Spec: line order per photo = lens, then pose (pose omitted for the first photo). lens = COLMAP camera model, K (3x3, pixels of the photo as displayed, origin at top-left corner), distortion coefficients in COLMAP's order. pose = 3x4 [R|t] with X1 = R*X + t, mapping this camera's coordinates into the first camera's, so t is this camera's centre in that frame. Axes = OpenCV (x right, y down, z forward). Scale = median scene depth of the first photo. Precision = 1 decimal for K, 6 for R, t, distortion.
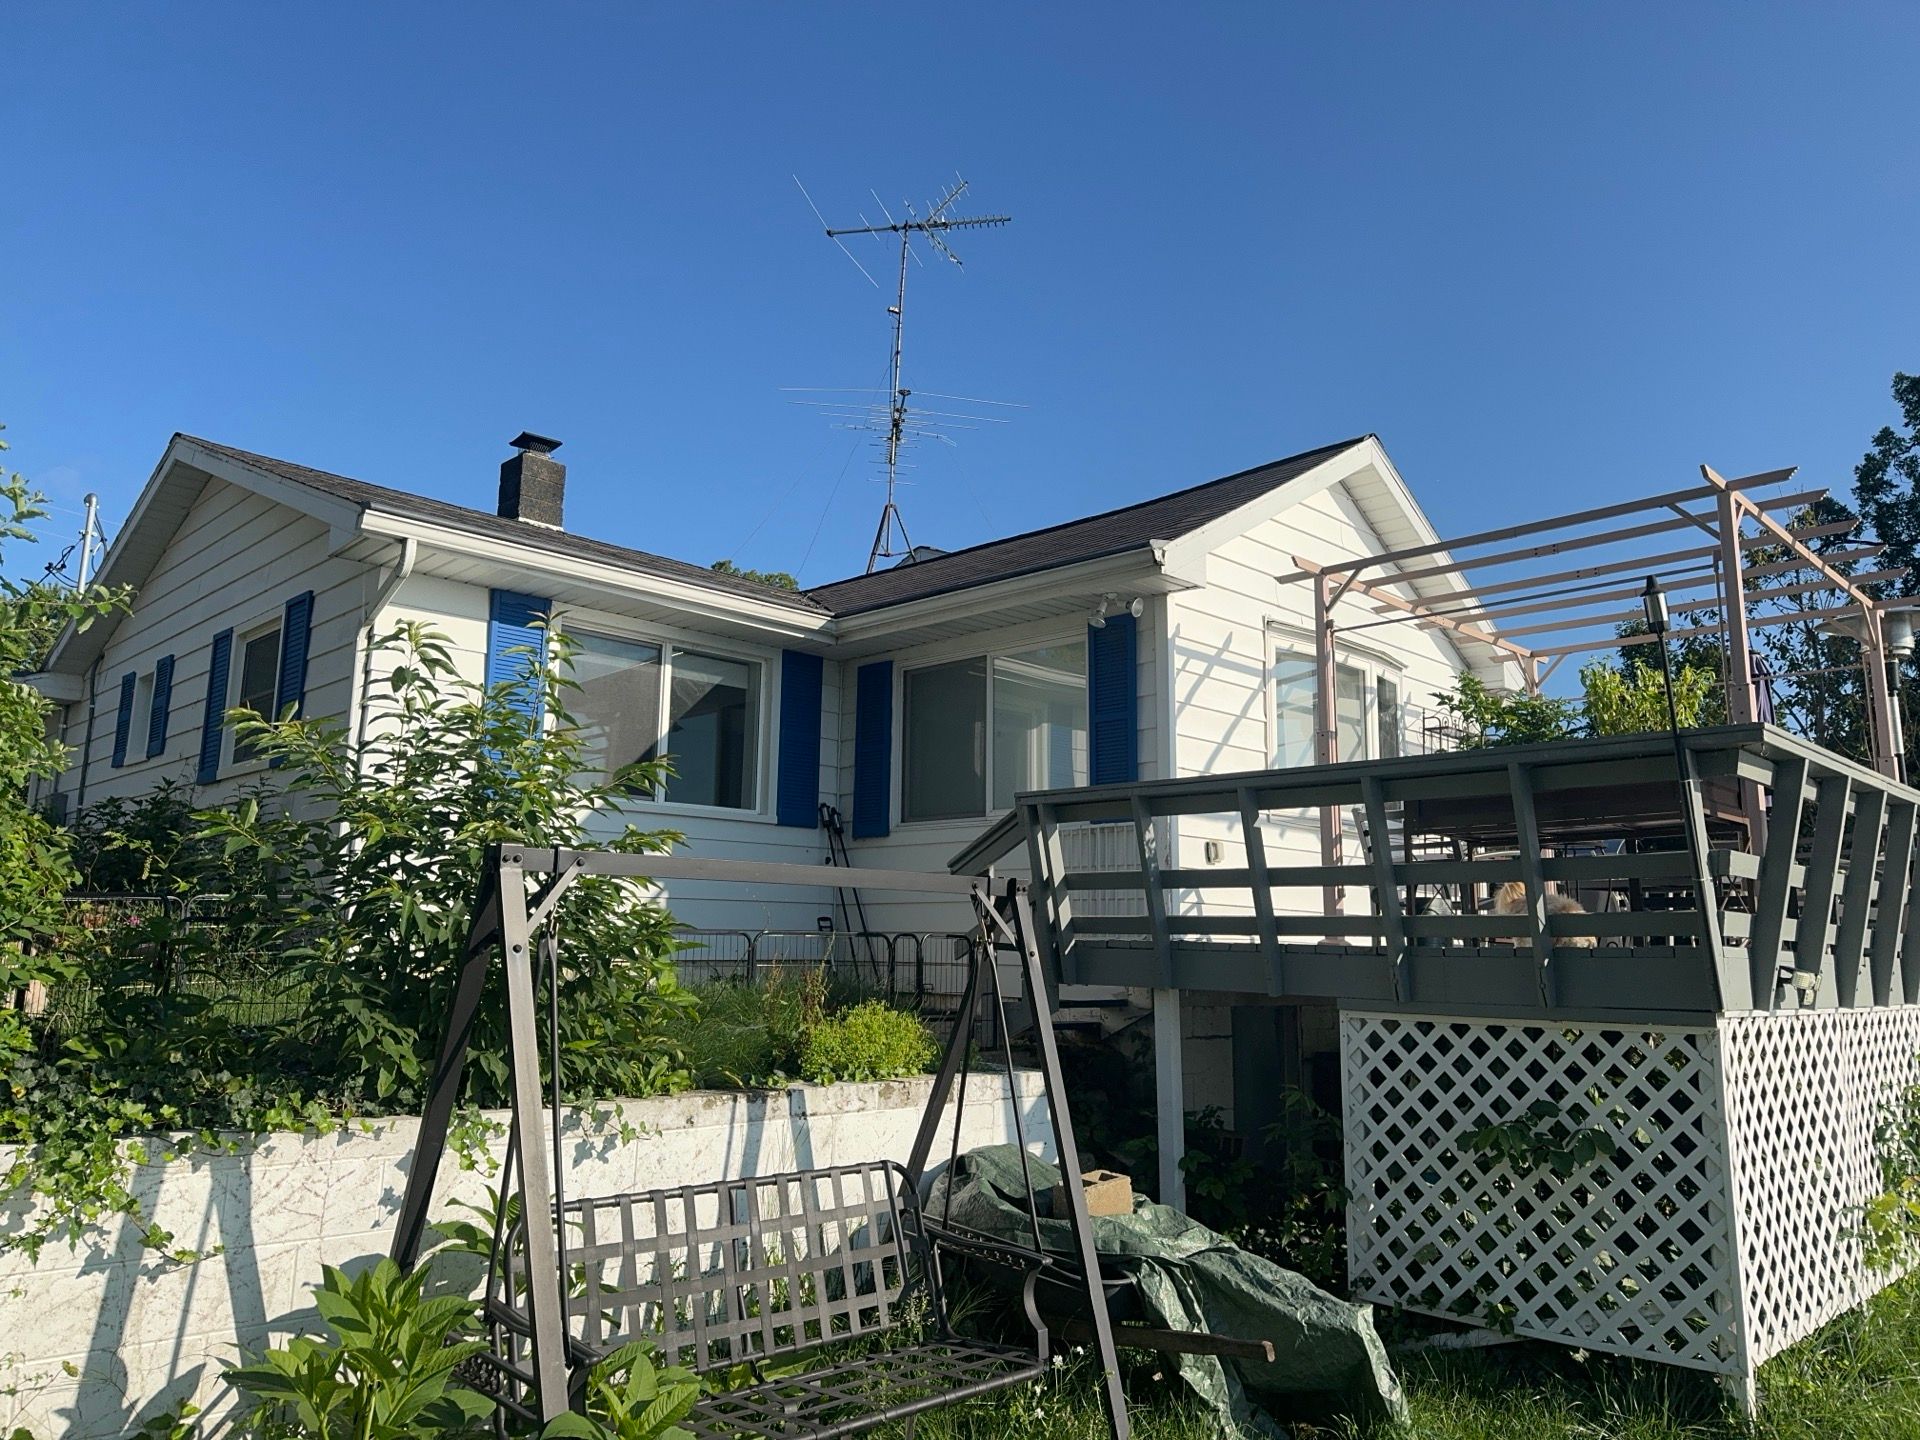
lens RADIAL K [[1344.6, 0, 941.7], [0, 1344.6, 720.2], [0, 0, 1]] dist [0.064989, -0.090769]
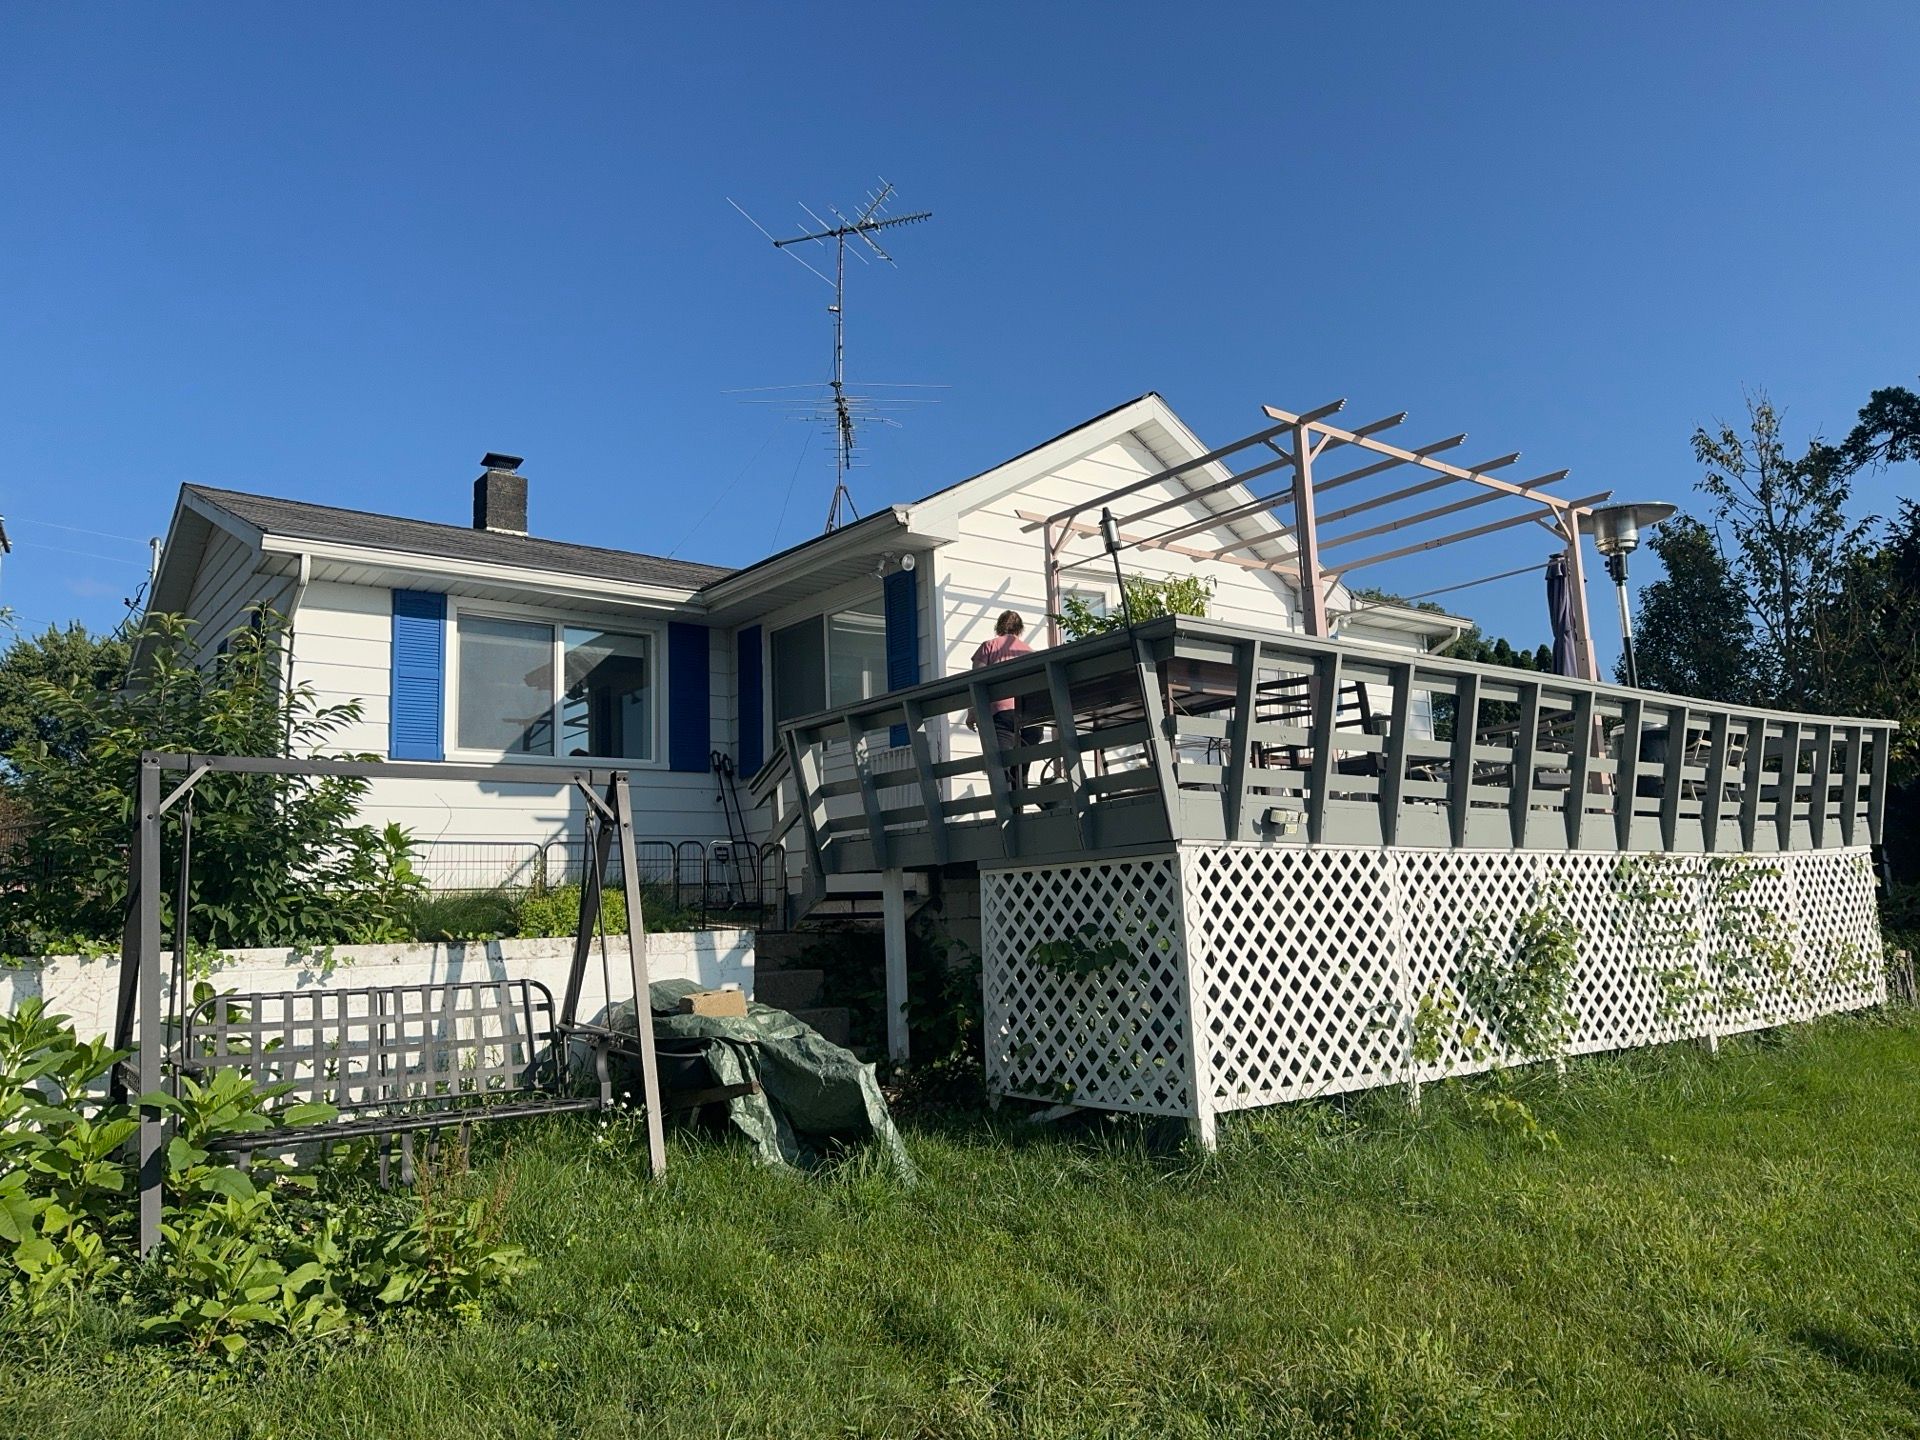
lens RADIAL K [[1344.6, 0, 960.3], [0, 1344.6, 721.1], [0, 0, 1]] dist [0.064989, -0.090769]
pose [[0.992105, -0.069242, -0.104559, 0.308111], [0.071282, 0.997330, 0.015894, 0.040251], [0.103179, -0.023222, 0.994392, -0.176892]]
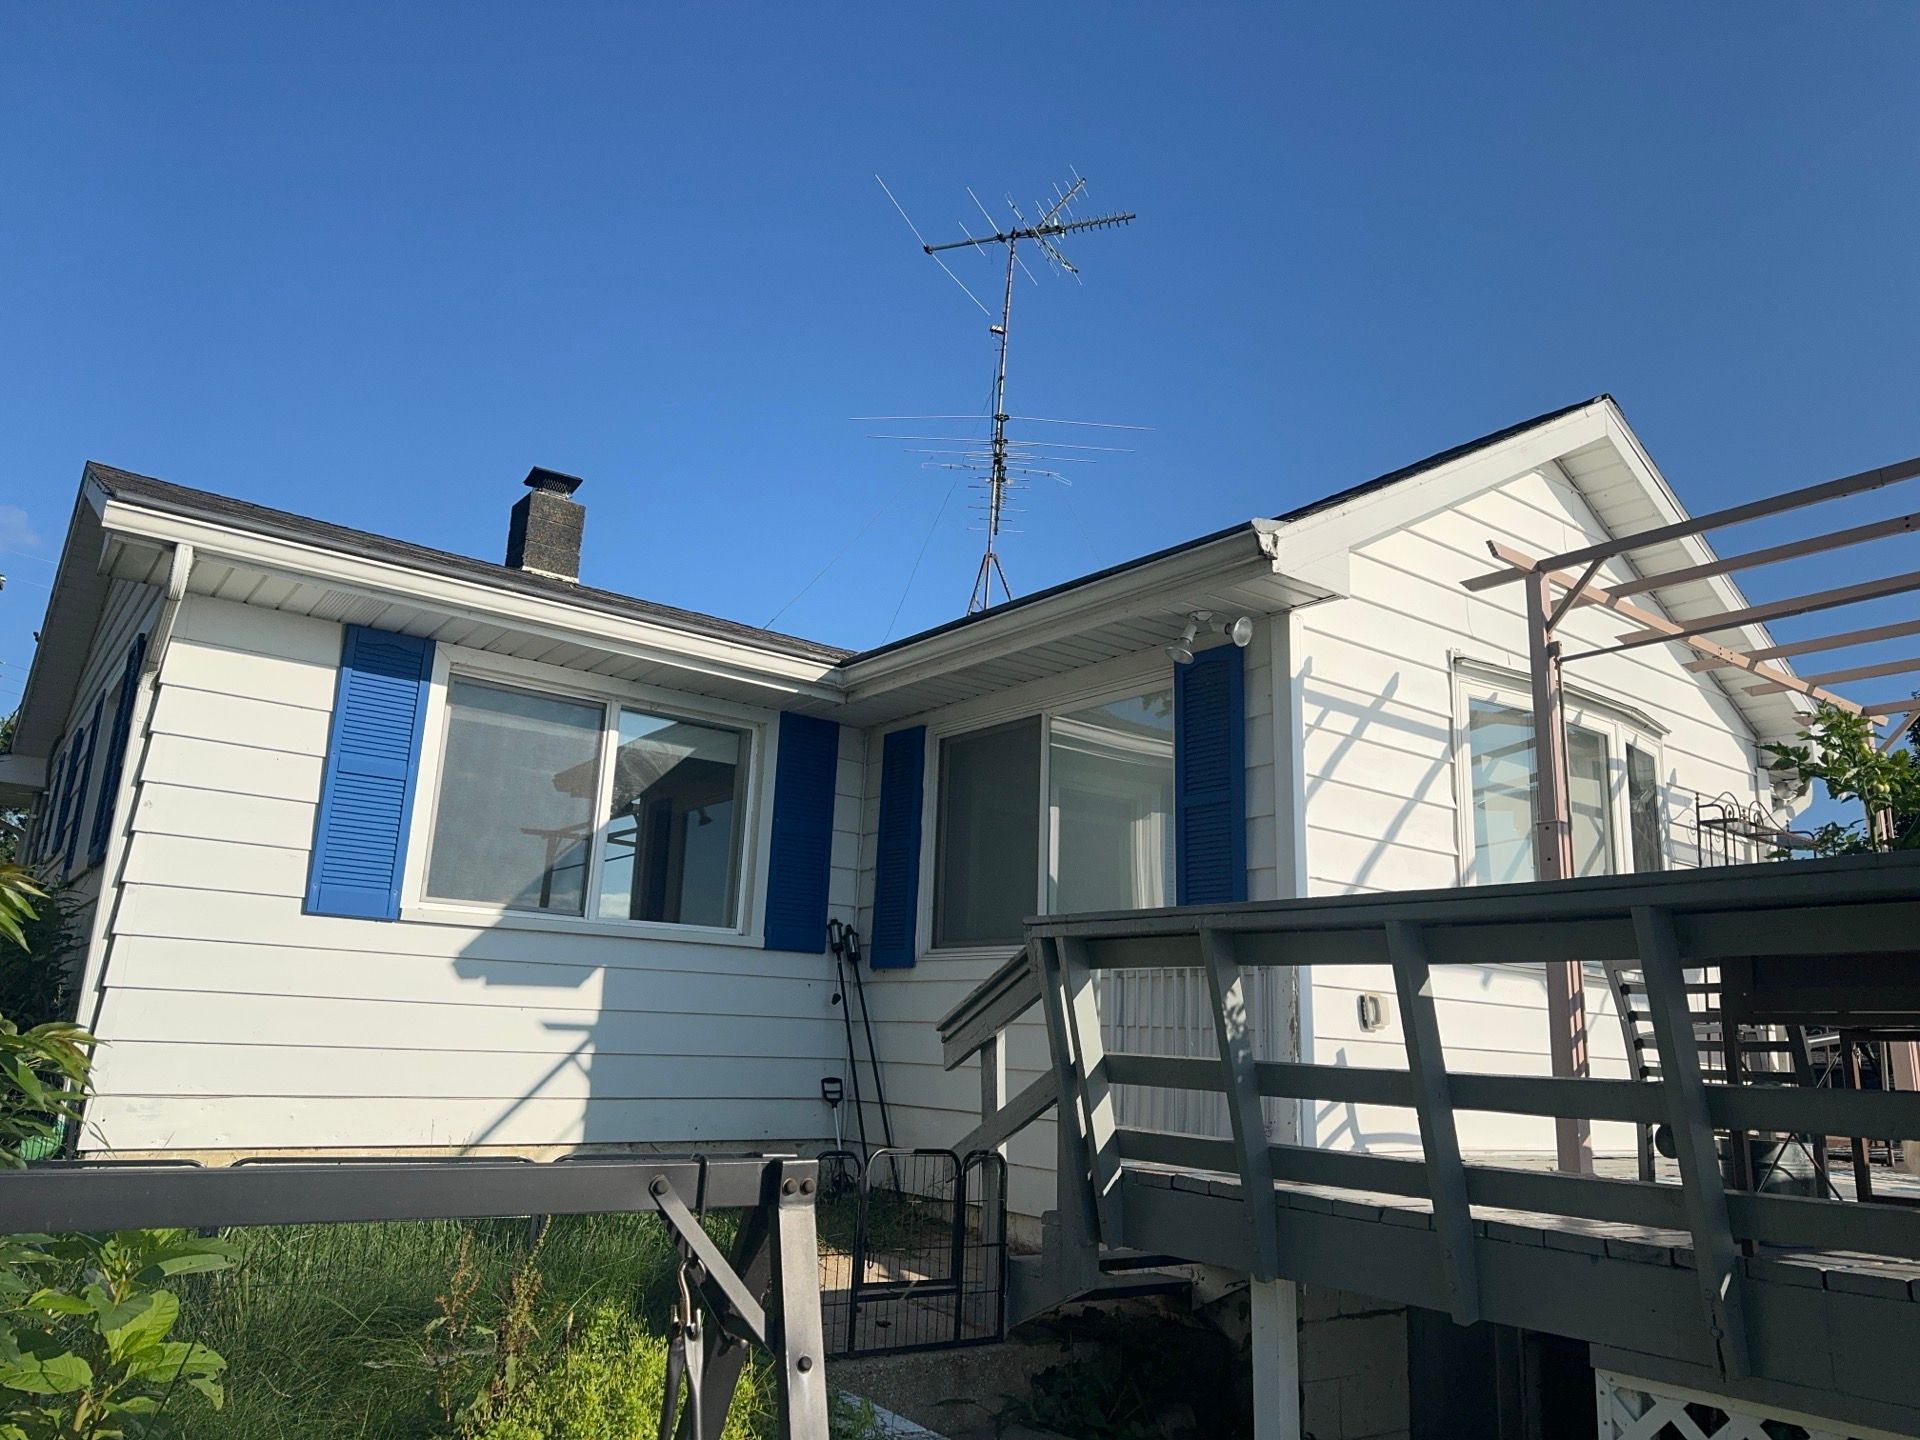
lens RADIAL K [[1344.6, 0, 948.5], [0, 1344.6, 727.5], [0, 0, 1]] dist [0.064989, -0.090769]
pose [[0.990766, -0.006547, -0.135424, 0.092670], [-0.002621, 0.997722, -0.067412, 0.007703], [0.135557, 0.067144, 0.988492, 0.335734]]
